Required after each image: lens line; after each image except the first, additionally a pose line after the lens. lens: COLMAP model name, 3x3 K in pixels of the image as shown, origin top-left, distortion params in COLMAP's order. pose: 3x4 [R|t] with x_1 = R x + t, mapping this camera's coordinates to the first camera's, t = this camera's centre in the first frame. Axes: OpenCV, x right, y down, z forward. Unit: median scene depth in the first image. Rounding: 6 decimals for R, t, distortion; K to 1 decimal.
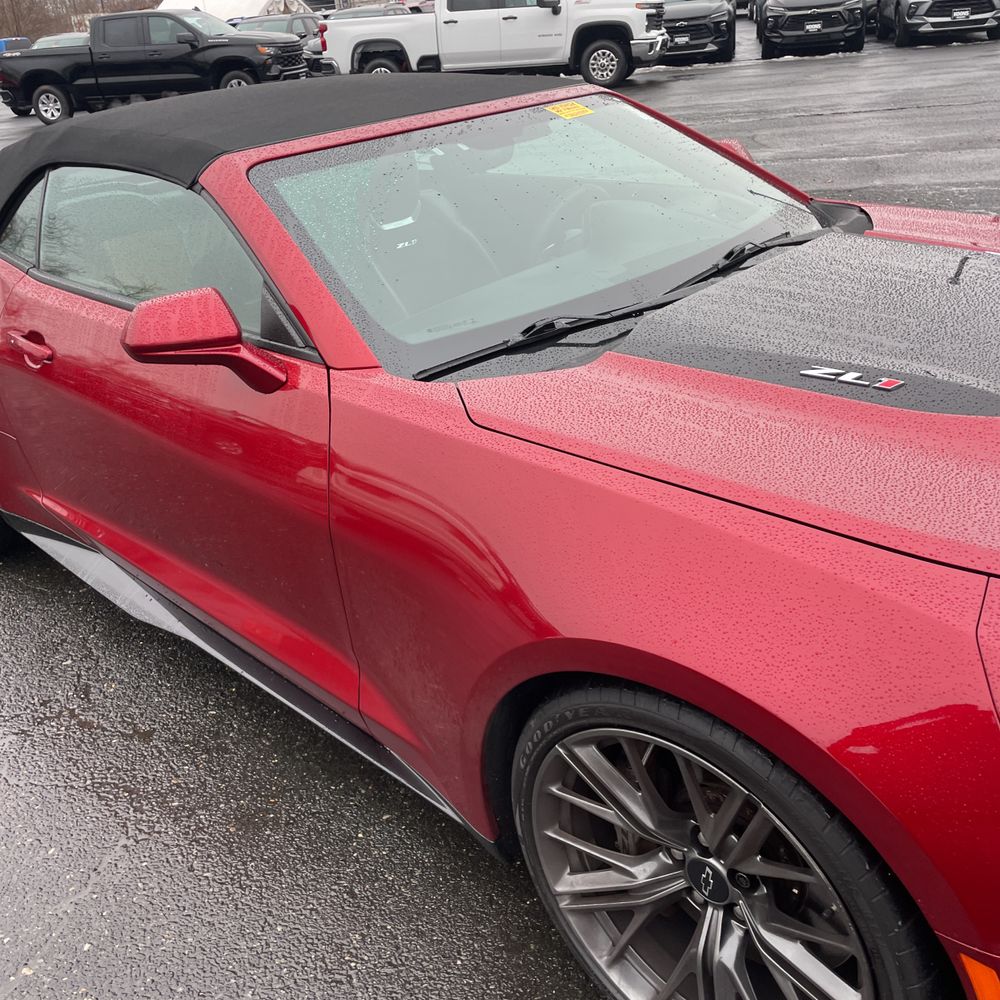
lens RADIAL K [[1001.4, 0, 493.5], [0, 1001.4, 493.5], [0, 0, 1]] dist [0.084522, -0.117188]
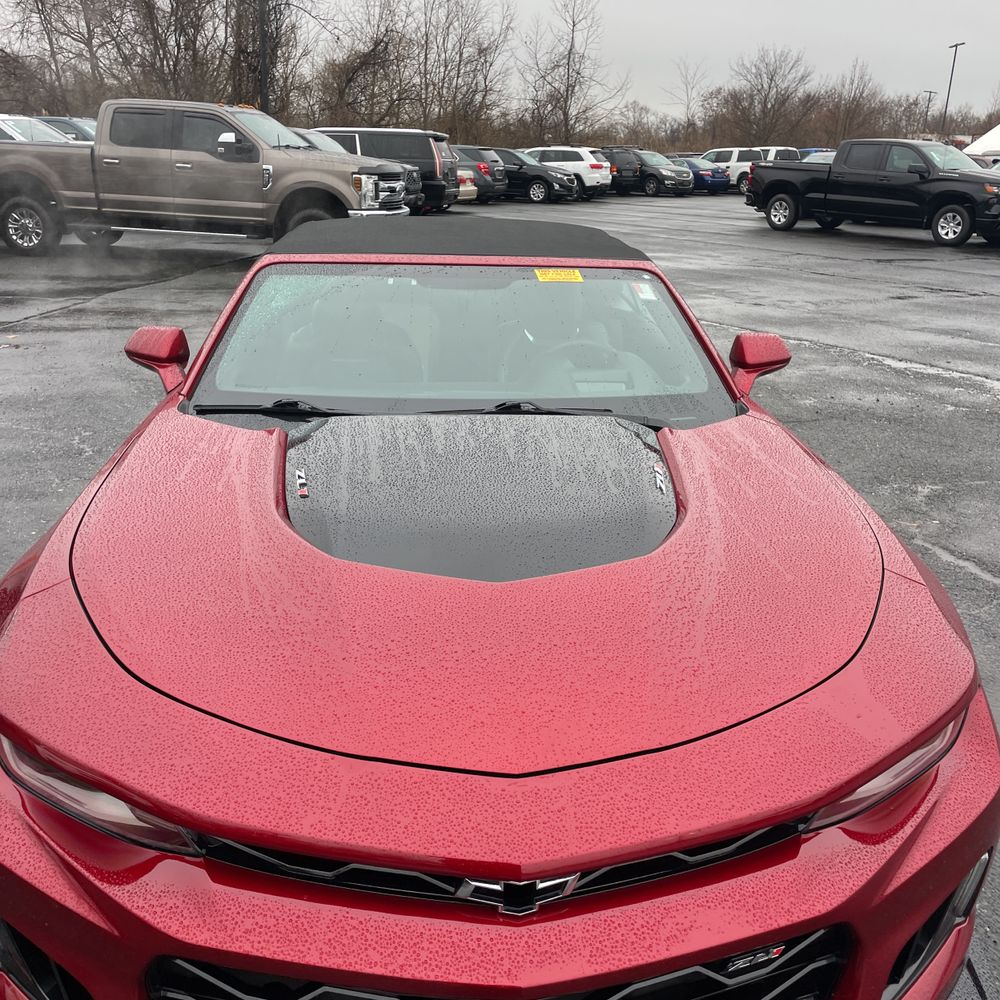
lens RADIAL K [[1001.2, 0, 512.4], [0, 1001.2, 501.7], [0, 0, 1]] dist [0.086072, -0.123048]
pose [[0.740198, 0.318711, -0.592056, 0.120374], [-0.370812, 0.928011, 0.035965, -0.021399], [0.560897, 0.192920, 0.805094, 0.006821]]
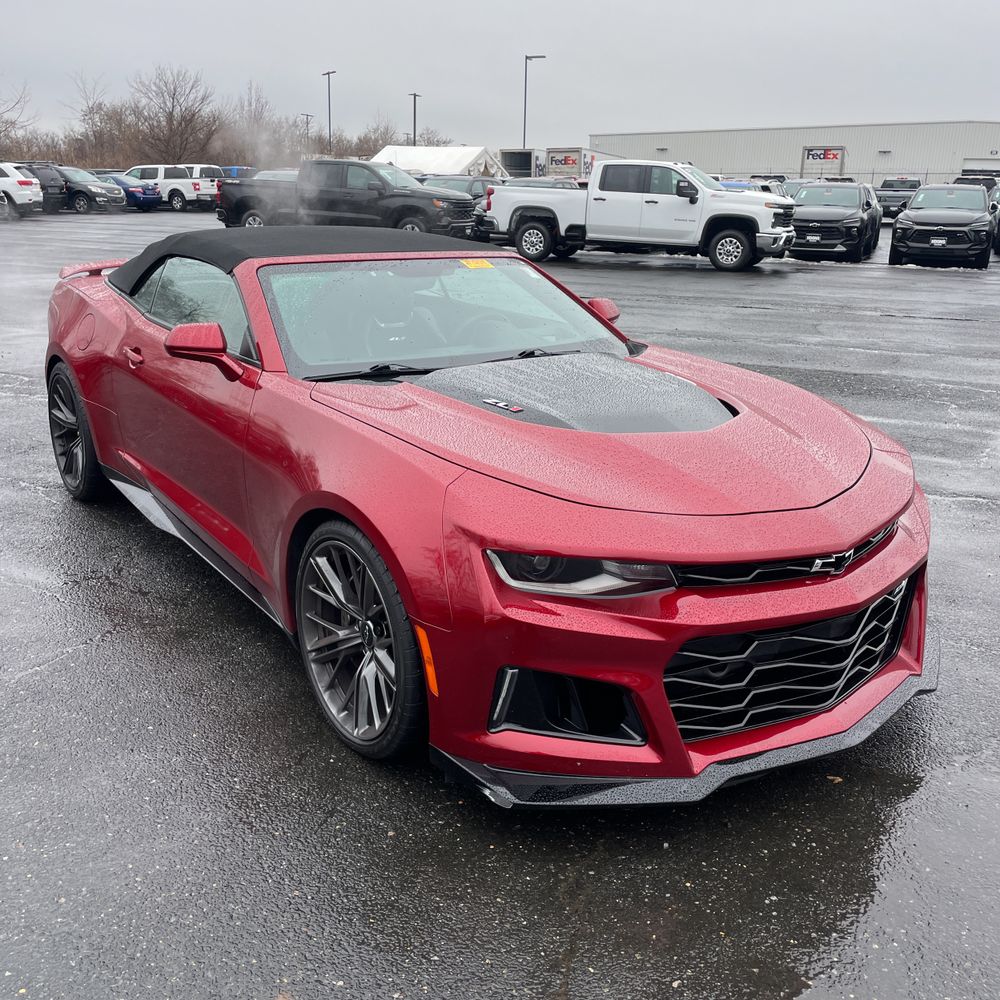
lens RADIAL K [[1001.4, 0, 493.5], [0, 1001.4, 493.5], [0, 0, 1]] dist [0.084522, -0.117188]
pose [[0.977032, 0.158367, -0.142579, 0.055871], [-0.177212, 0.975427, -0.130916, 0.026722], [0.118343, 0.153176, 0.981087, -0.074766]]
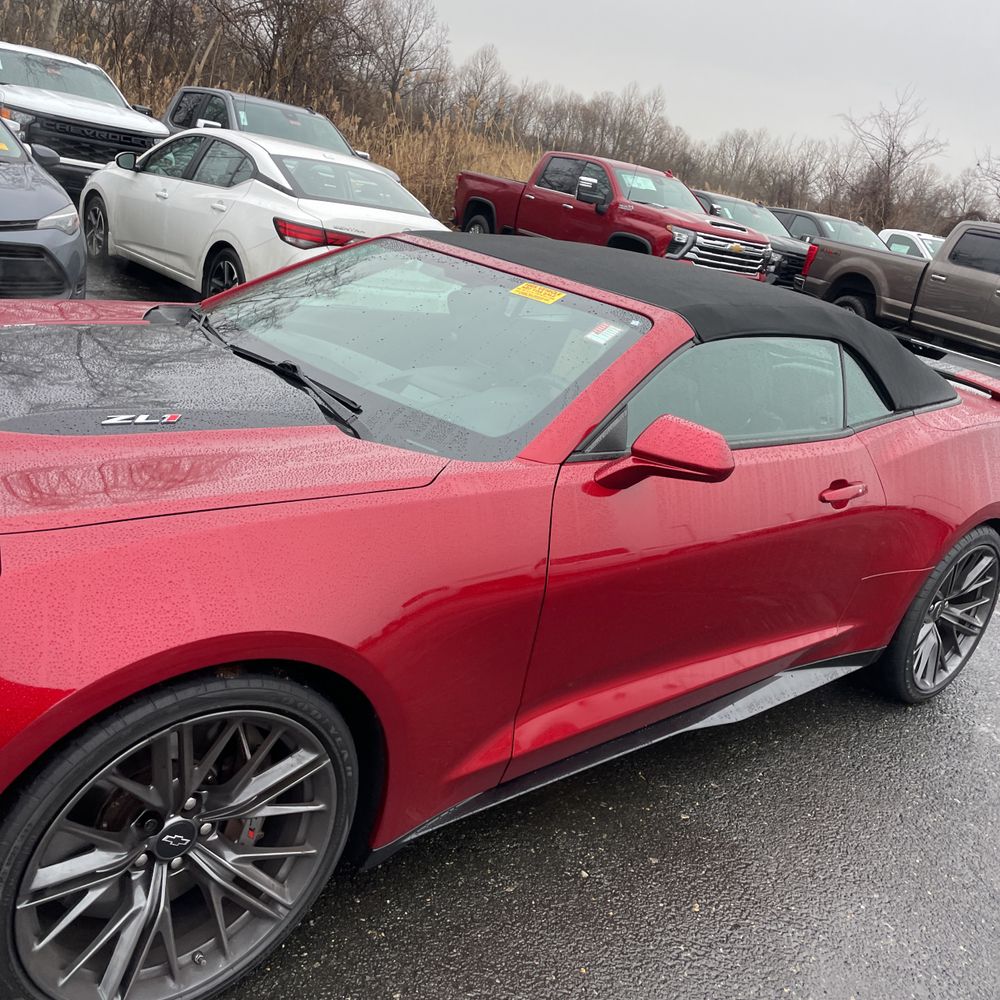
lens RADIAL K [[1001.4, 0, 493.5], [0, 1001.4, 493.5], [0, 0, 1]] dist [0.084522, -0.117188]
pose [[-0.123556, 0.361499, -0.924150, 0.161683], [-0.581536, 0.728236, 0.362613, -0.082552], [0.804083, 0.582229, 0.120246, 0.136357]]
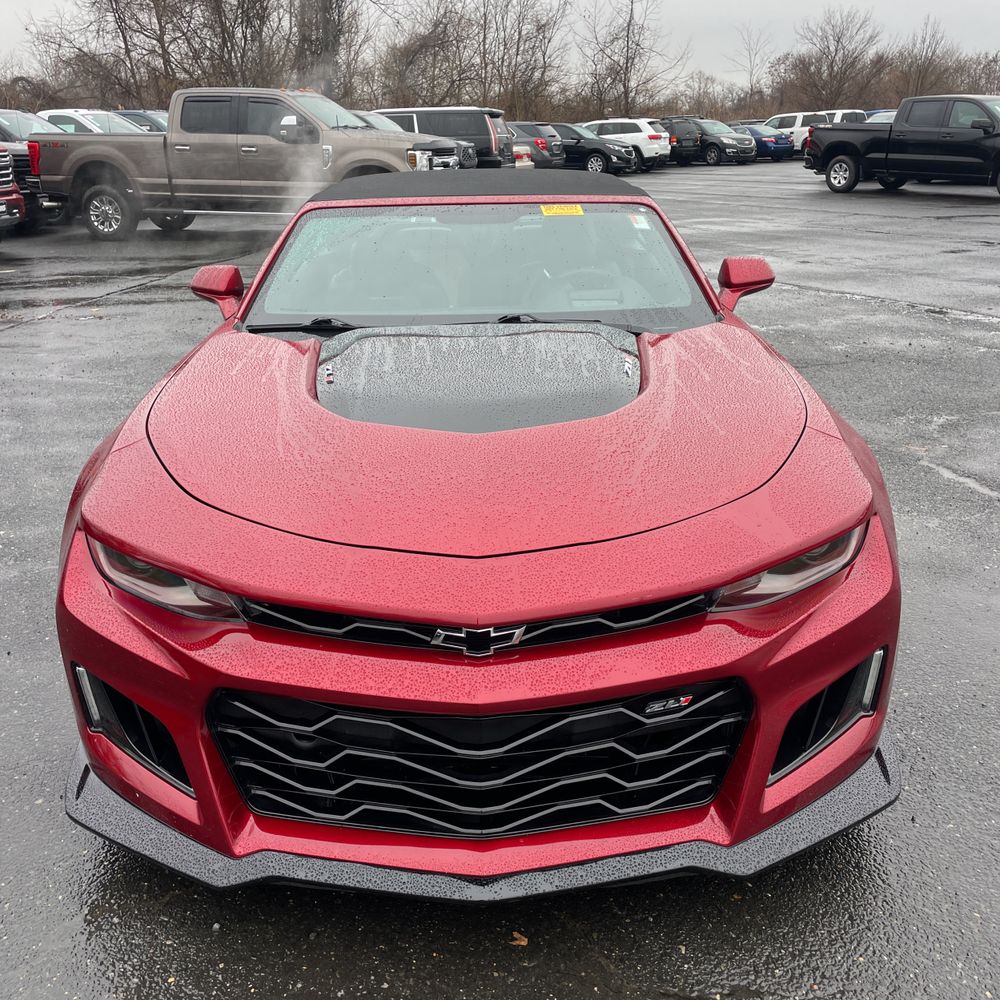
lens RADIAL K [[1001.4, 0, 493.5], [0, 1001.4, 493.5], [0, 0, 1]] dist [0.084522, -0.117188]
pose [[0.691139, 0.316974, -0.649503, 0.146746], [-0.354782, 0.931757, 0.077196, -0.013438], [0.629648, 0.177079, 0.756430, -0.003459]]
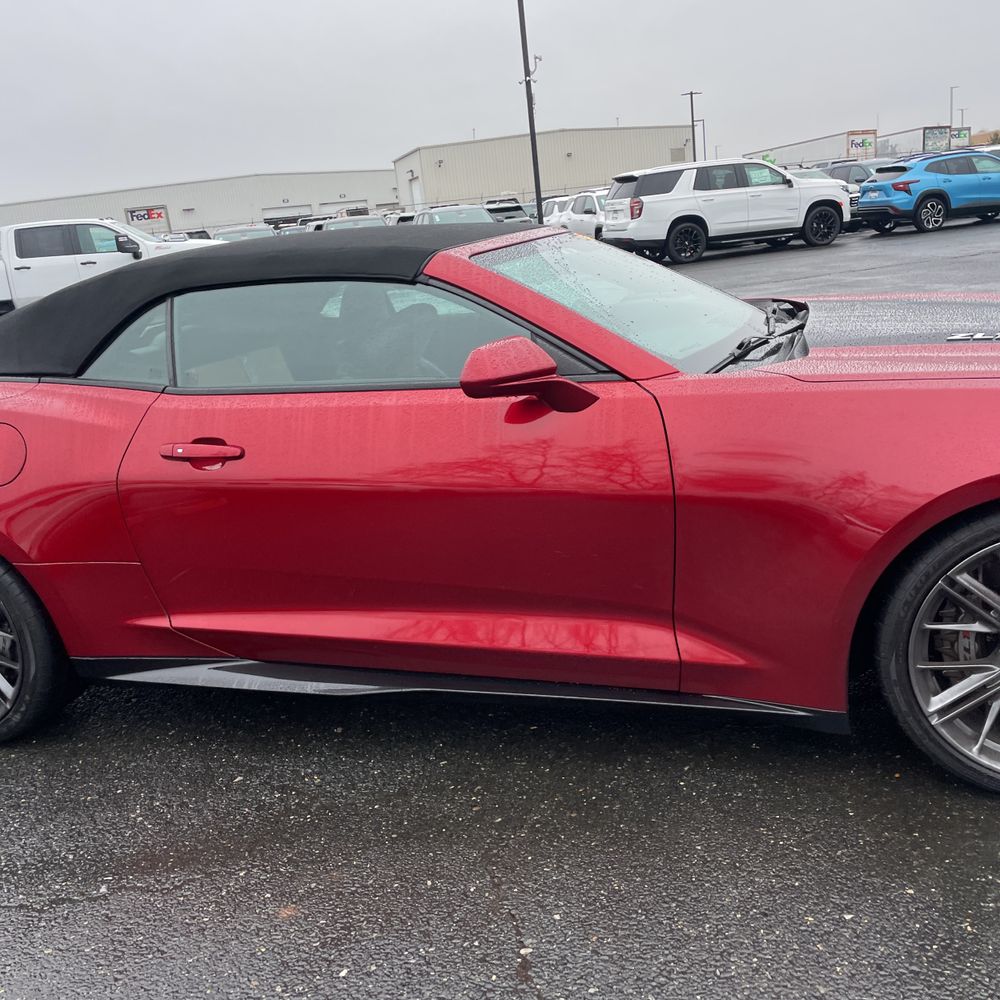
lens RADIAL K [[1001.2, 0, 512.4], [0, 1001.2, 501.7], [0, 0, 1]] dist [0.086072, -0.123048]
pose [[0.885080, -0.127705, 0.447576, -0.092988], [0.222257, 0.960864, -0.165354, 0.020784], [-0.408943, 0.245829, 0.878825, -0.002400]]
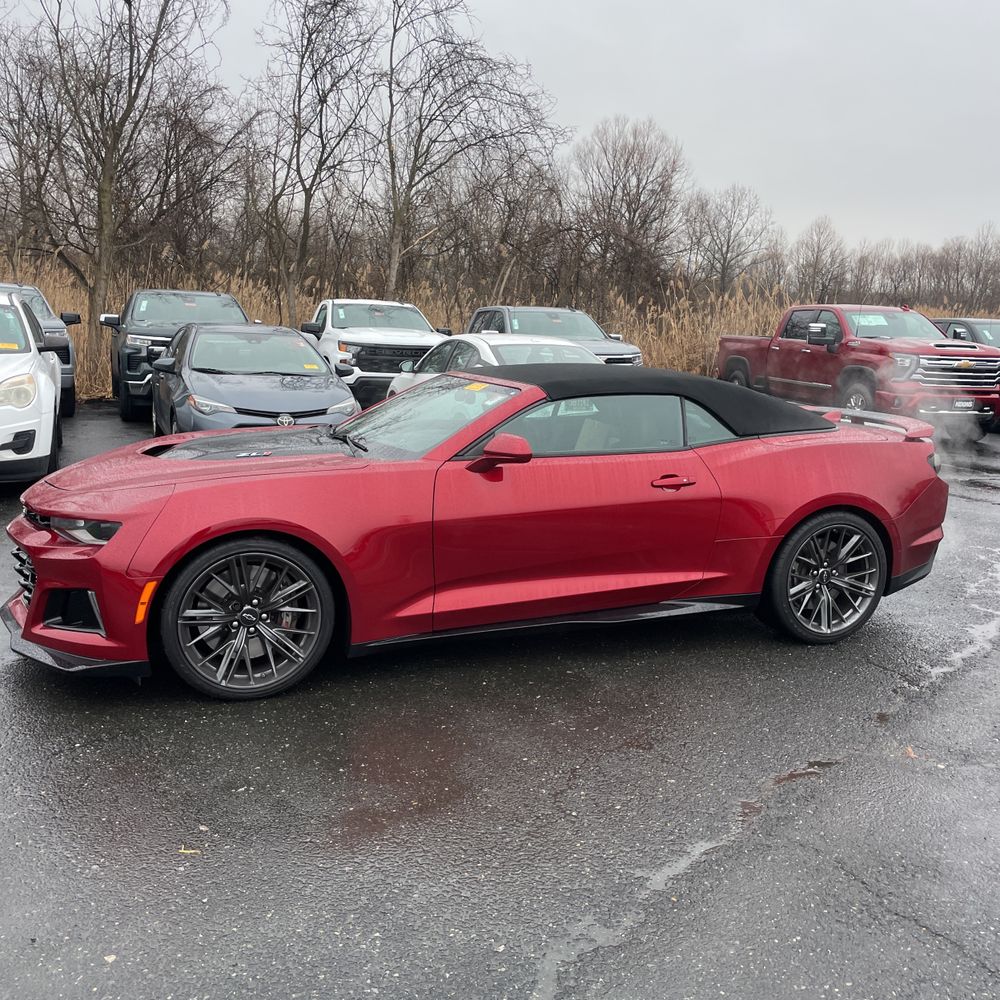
lens RADIAL K [[1001.4, 0, 493.5], [0, 1001.4, 493.5], [0, 0, 1]] dist [0.084522, -0.117188]
pose [[-0.434062, 0.220817, -0.873402, 0.255084], [-0.385707, 0.830592, 0.401681, -0.140665], [0.814138, 0.511231, -0.275358, 0.234738]]
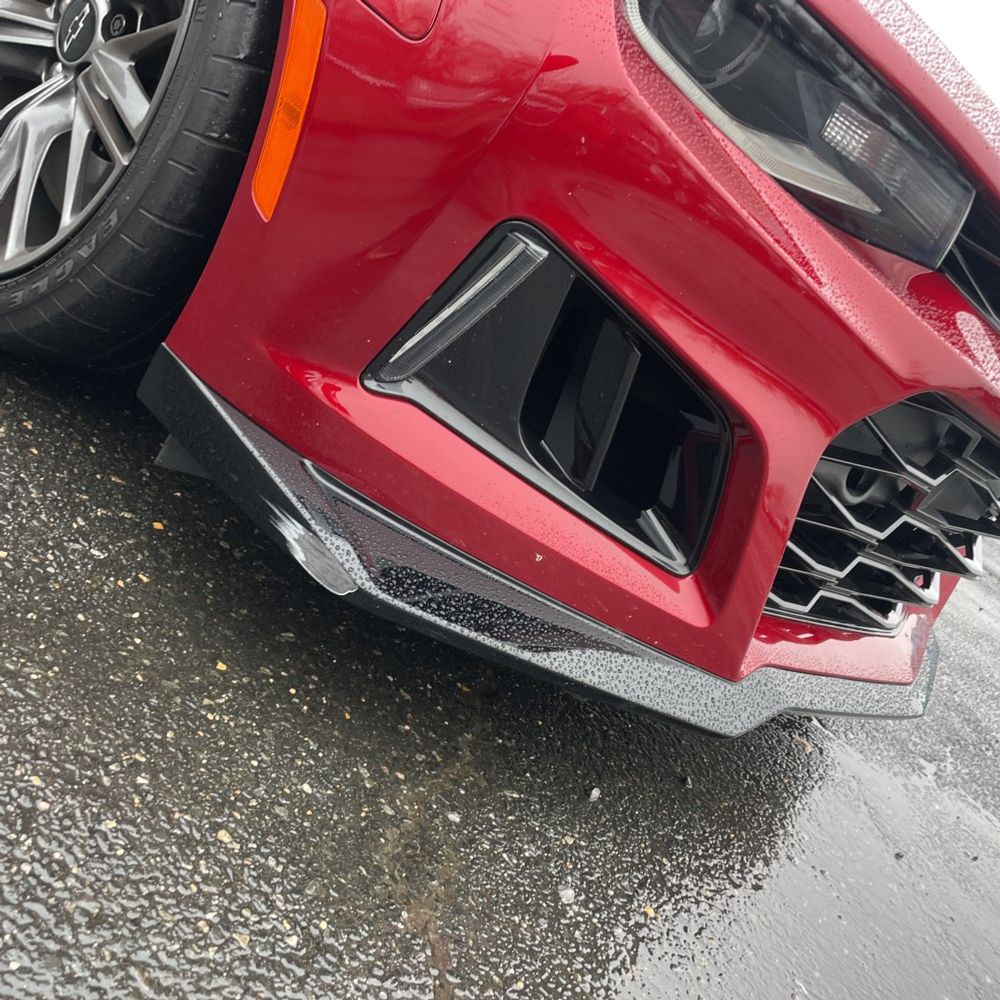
lens RADIAL K [[1001.4, 0, 493.5], [0, 1001.4, 493.5], [0, 0, 1]] dist [0.084522, -0.117188]
pose [[0.785873, 0.562560, 0.256766, 0.036484], [-0.552408, 0.825268, -0.117382, 0.047071], [-0.277936, -0.049592, 0.959319, 0.016259]]
